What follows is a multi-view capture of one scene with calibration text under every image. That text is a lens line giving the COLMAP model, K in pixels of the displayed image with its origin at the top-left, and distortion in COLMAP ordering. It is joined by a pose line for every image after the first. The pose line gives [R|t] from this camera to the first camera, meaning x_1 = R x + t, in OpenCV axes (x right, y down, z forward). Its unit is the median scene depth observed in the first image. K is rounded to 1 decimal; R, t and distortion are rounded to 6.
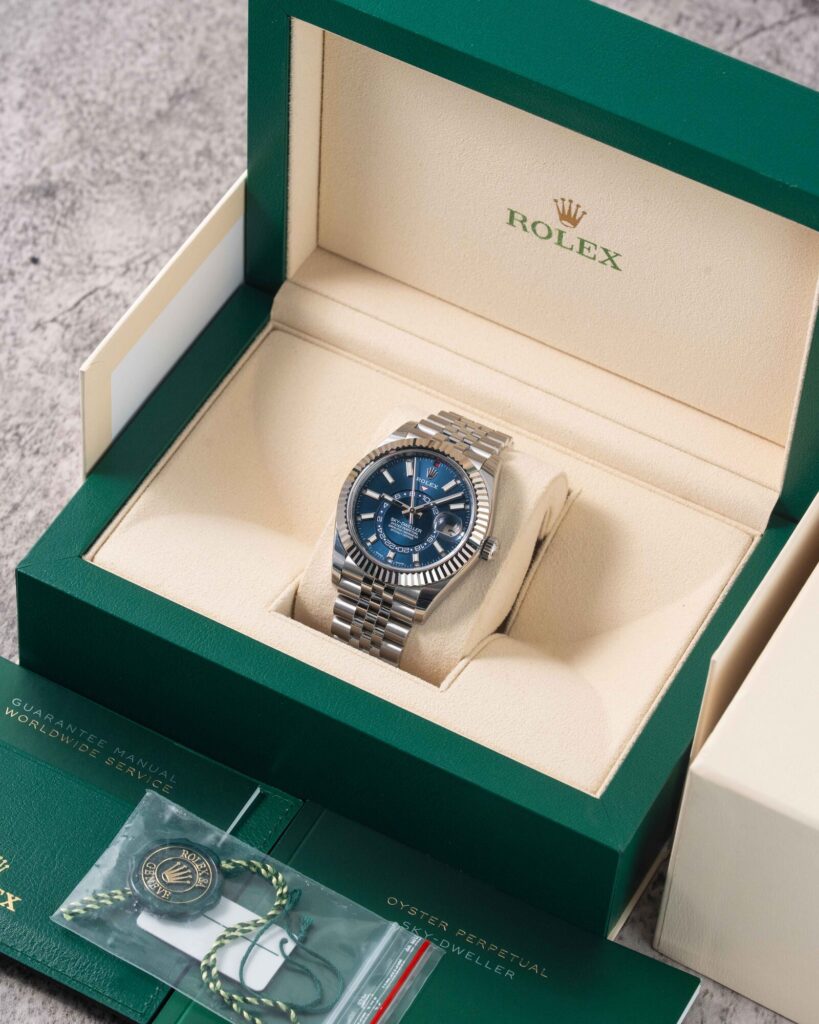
lens RADIAL K [[5061.5, 0, 409.3], [0, 5061.5, 511.5], [0, 0, 1]] dist [-0.309624, 0.000000]
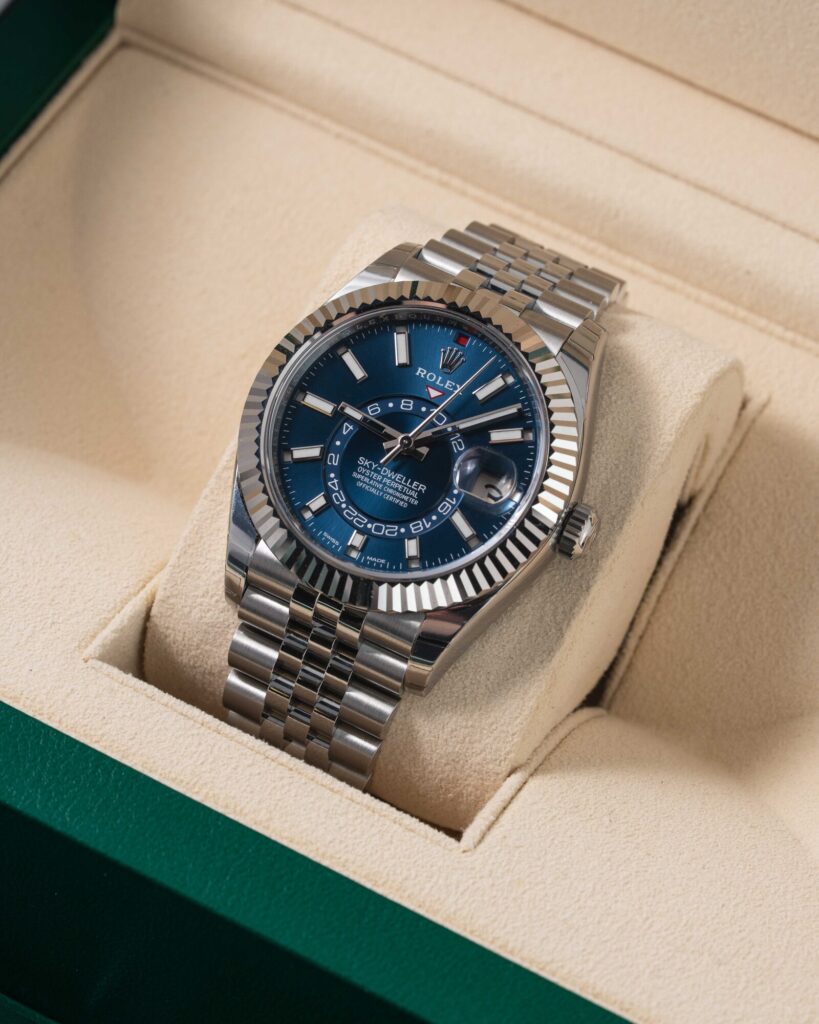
lens RADIAL K [[5061.5, 0, 409.4], [0, 5061.5, 511.9], [0, 0, 1]] dist [-0.309624, 0.000000]
pose [[0.999847, 0.017360, 0.002207, -0.000006], [-0.017427, 0.999214, 0.035599, -0.009887], [-0.001587, -0.035632, 0.999364, 0.545907]]
